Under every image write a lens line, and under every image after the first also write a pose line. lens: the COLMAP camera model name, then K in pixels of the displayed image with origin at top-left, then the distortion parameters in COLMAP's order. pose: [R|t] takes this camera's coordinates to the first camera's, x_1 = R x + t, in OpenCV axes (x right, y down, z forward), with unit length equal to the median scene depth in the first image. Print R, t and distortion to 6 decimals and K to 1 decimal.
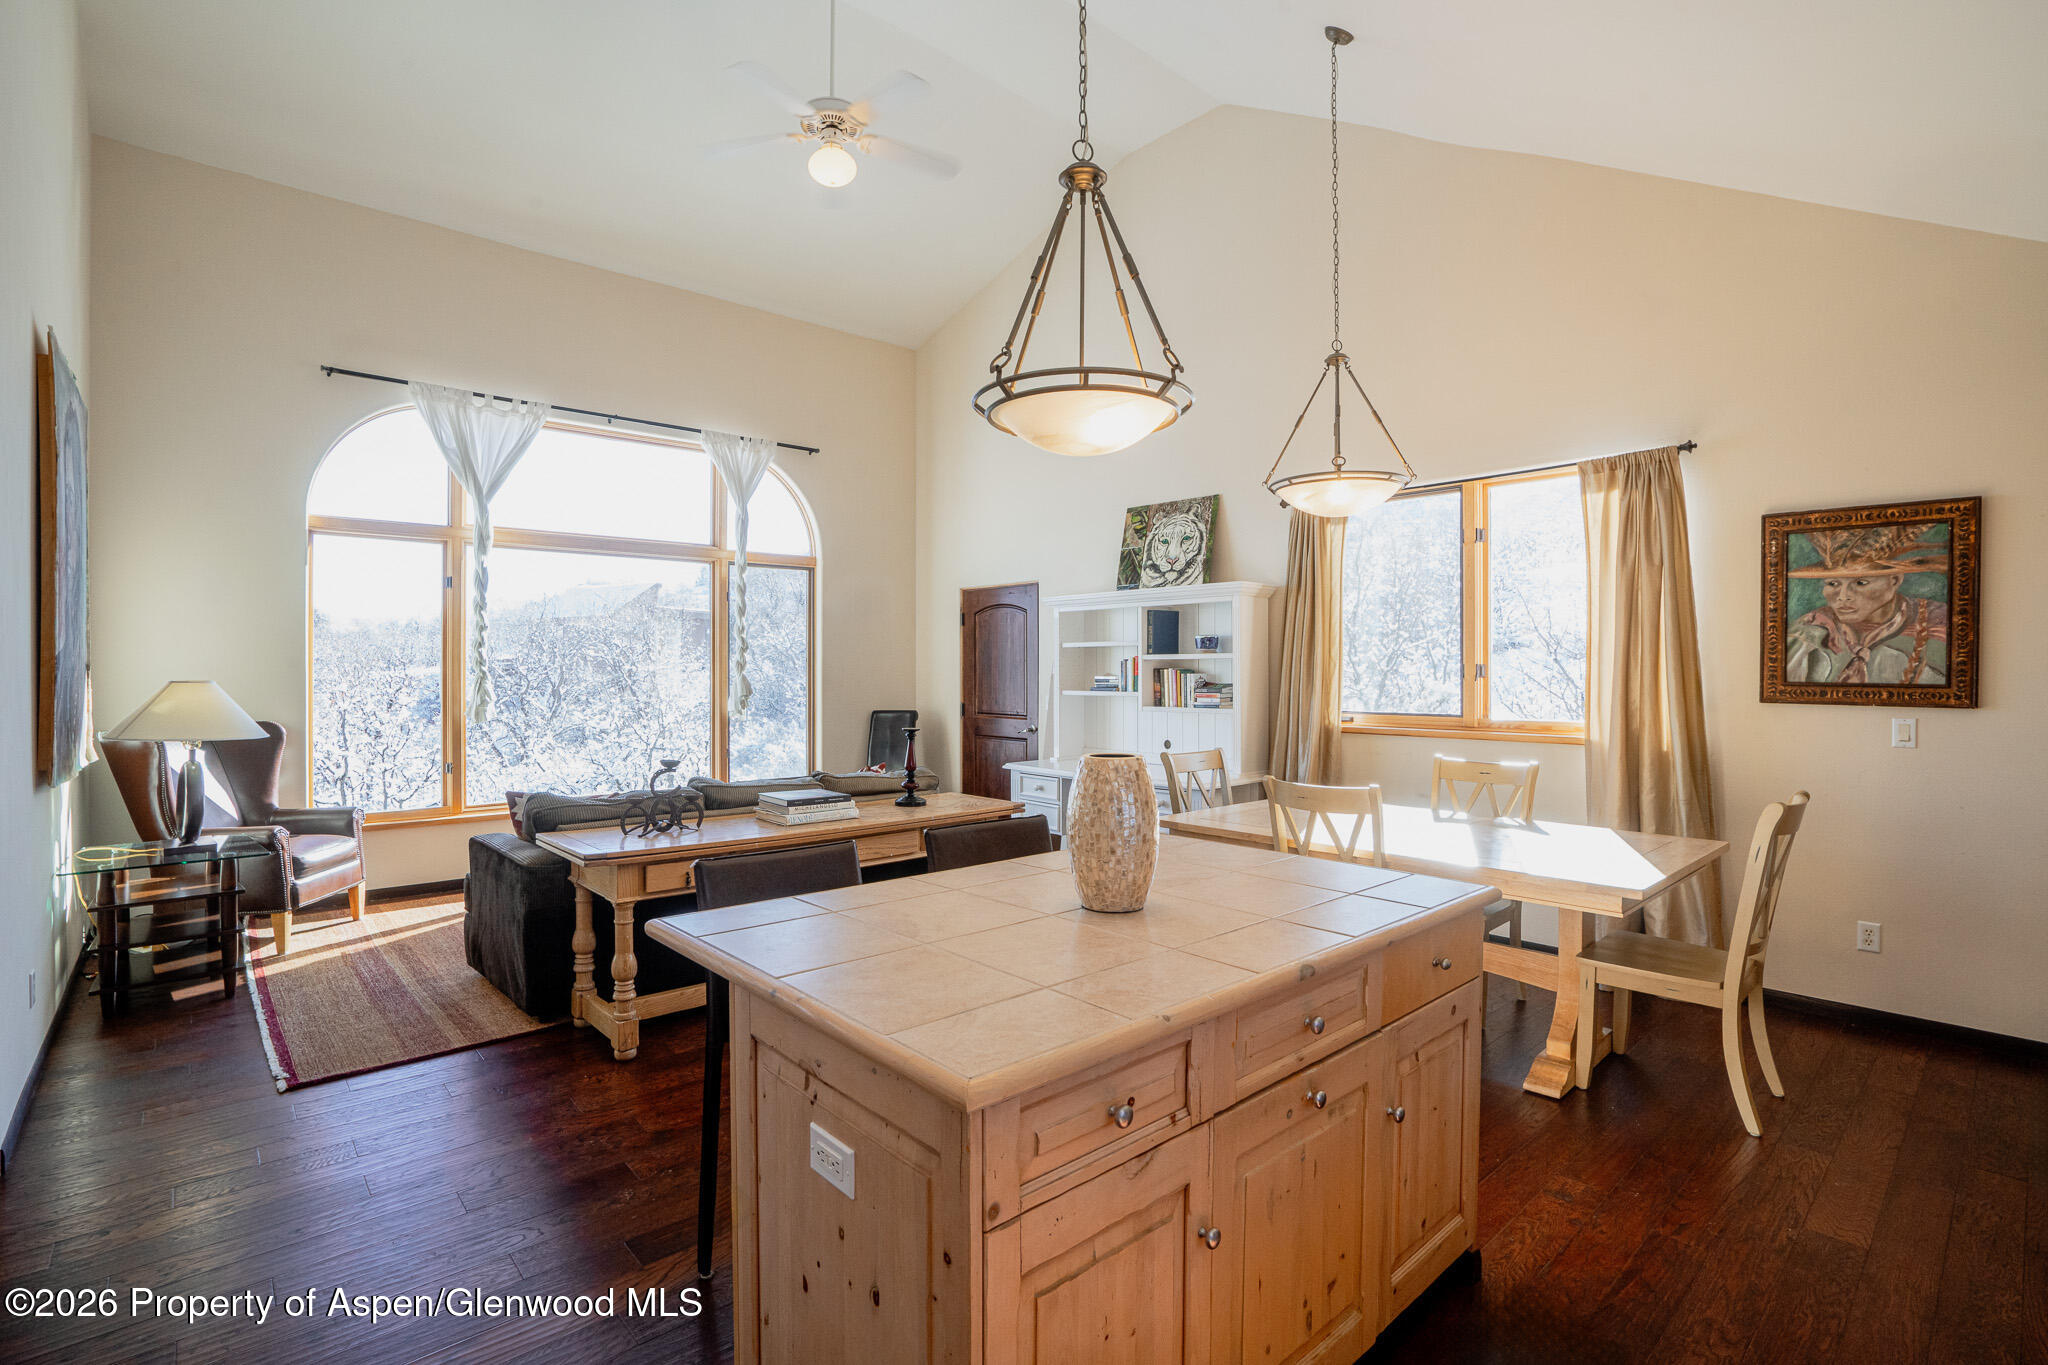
lens RADIAL K [[926.8, 0, 979.5], [0, 926.8, 666.7], [0, 0, 1]] dist [-0.029024, 0.012764]
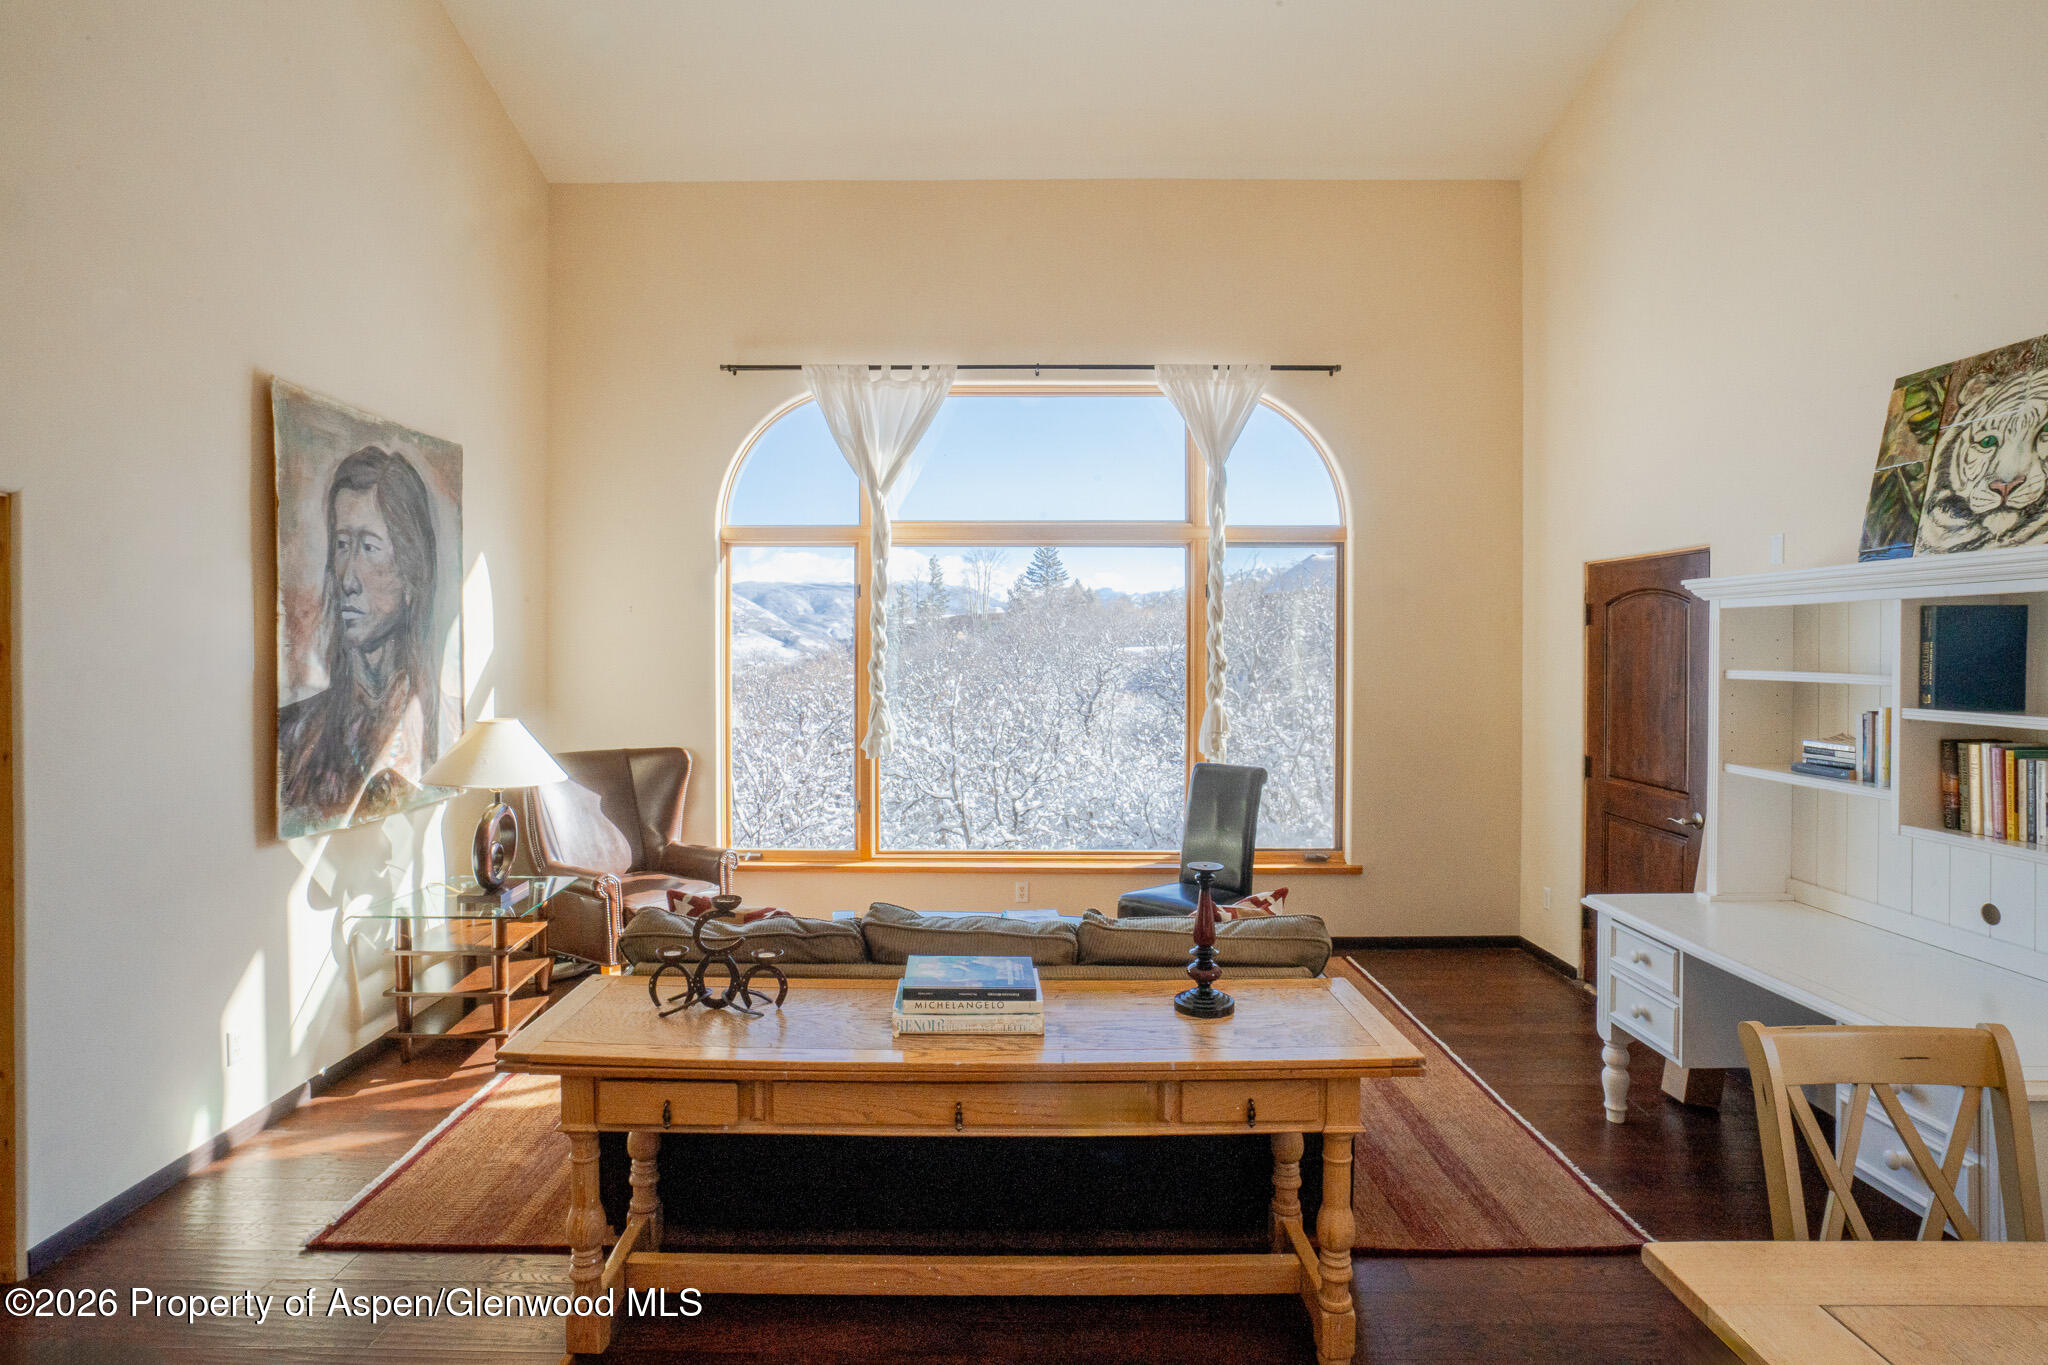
lens RADIAL K [[1028.6, 0, 1010.9], [0, 1028.6, 663.2], [0, 0, 1]] dist [-0.052685, 0.023862]
pose [[0.764327, 0.011708, -0.644723, 0.153442], [-0.000640, 0.999848, 0.017398, -0.040520], [0.644829, -0.012885, 0.764218, 0.353547]]
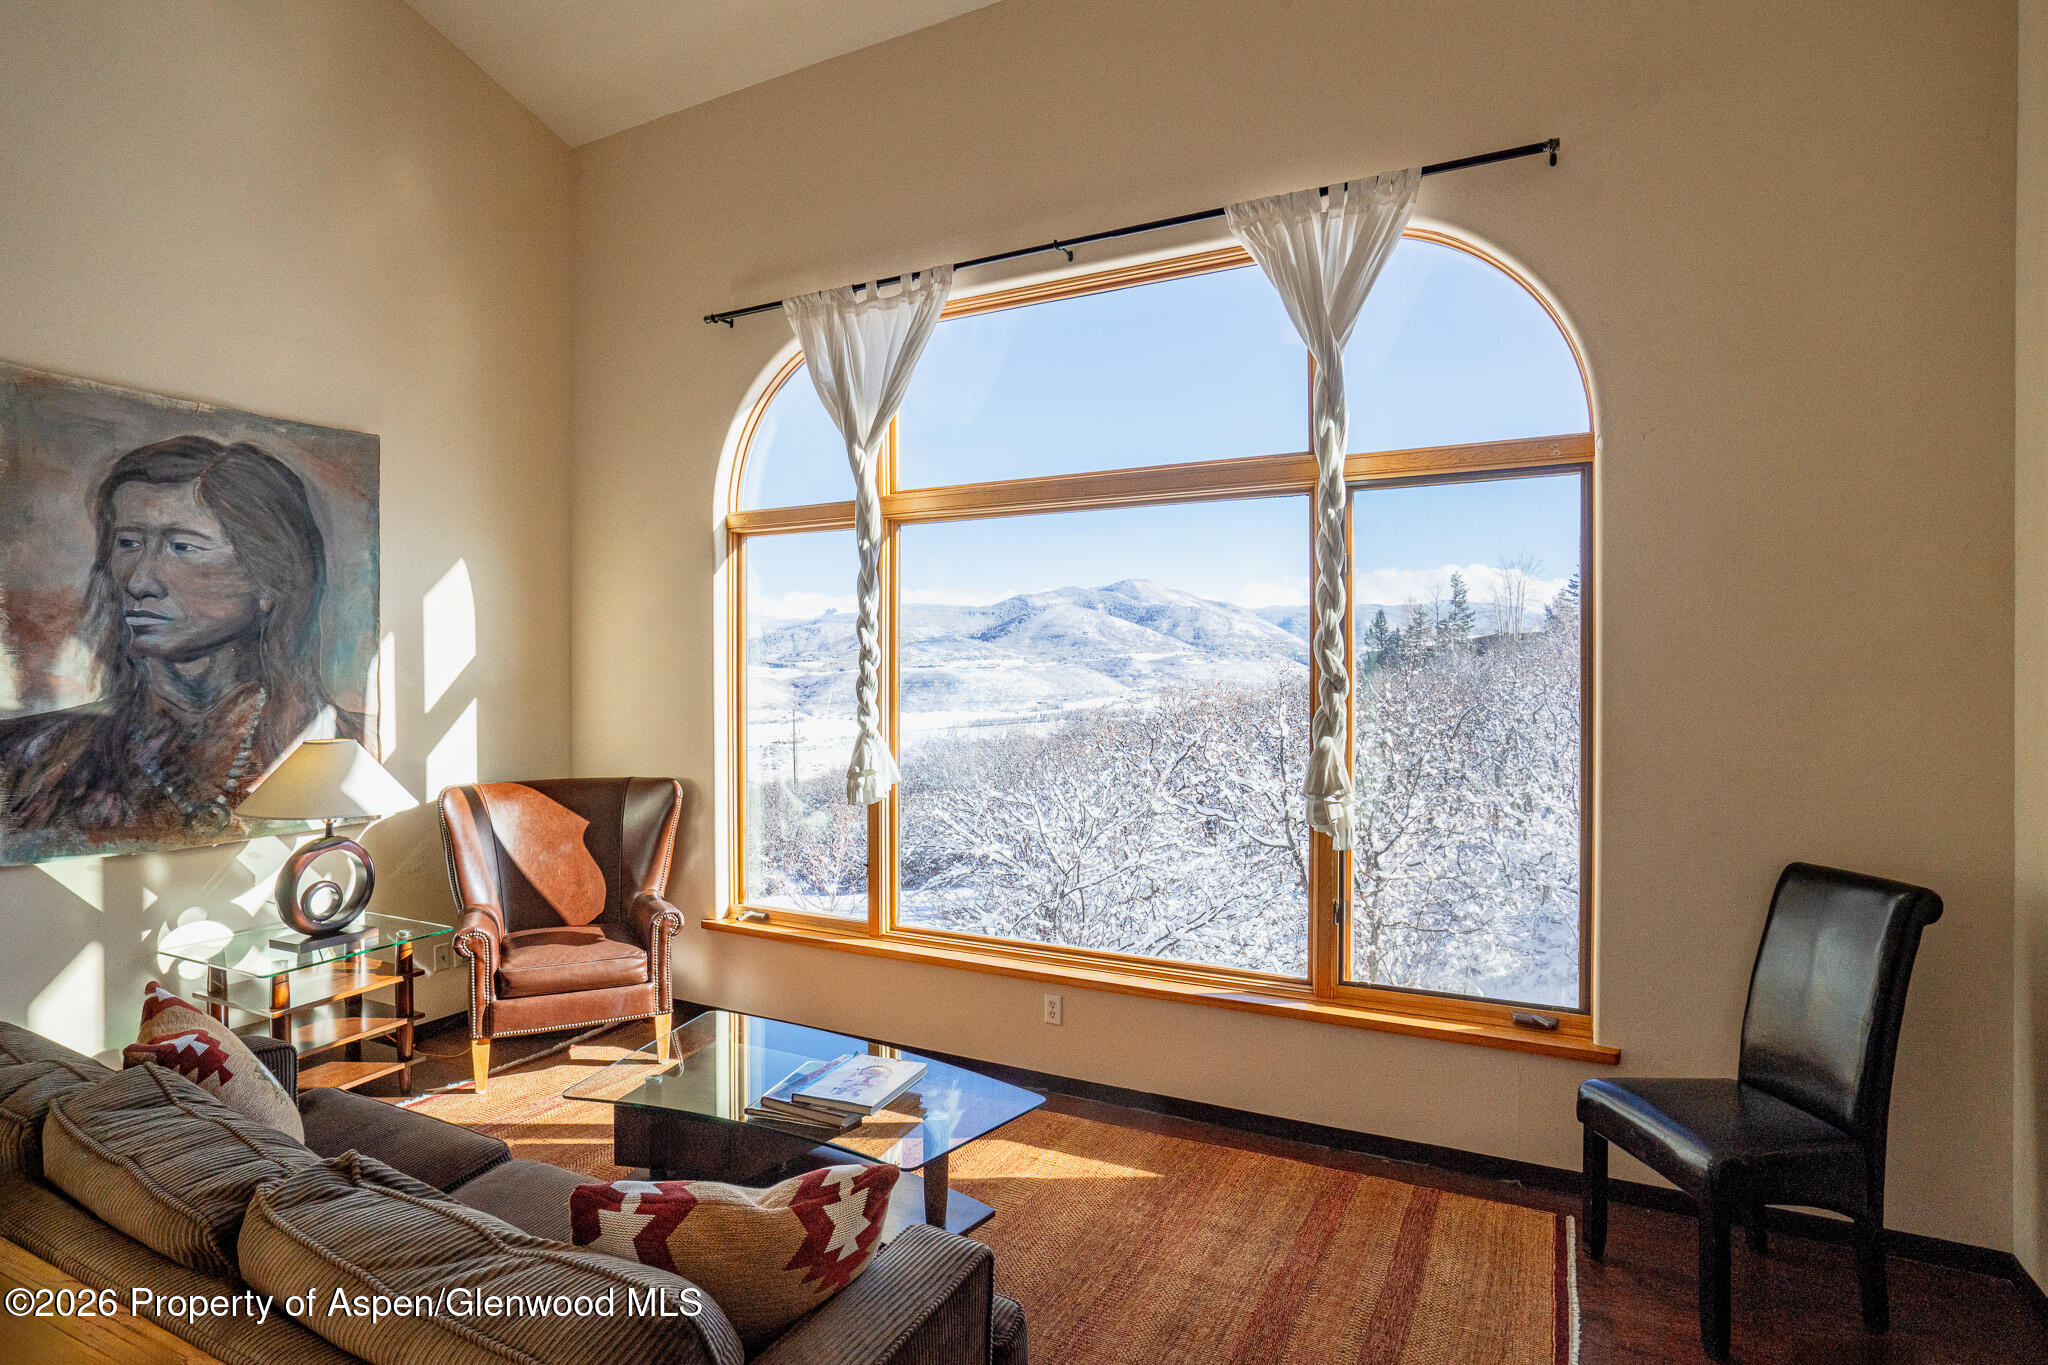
lens RADIAL K [[1030.0, 0, 1029.8], [0, 1030.0, 676.1], [0, 0, 1]] dist [-0.044603, 0.019127]
pose [[0.381797, 0.004096, -0.924237, 0.151877], [0.003268, 0.999978, 0.005781, -0.029449], [0.924241, -0.005228, 0.381775, 0.820515]]
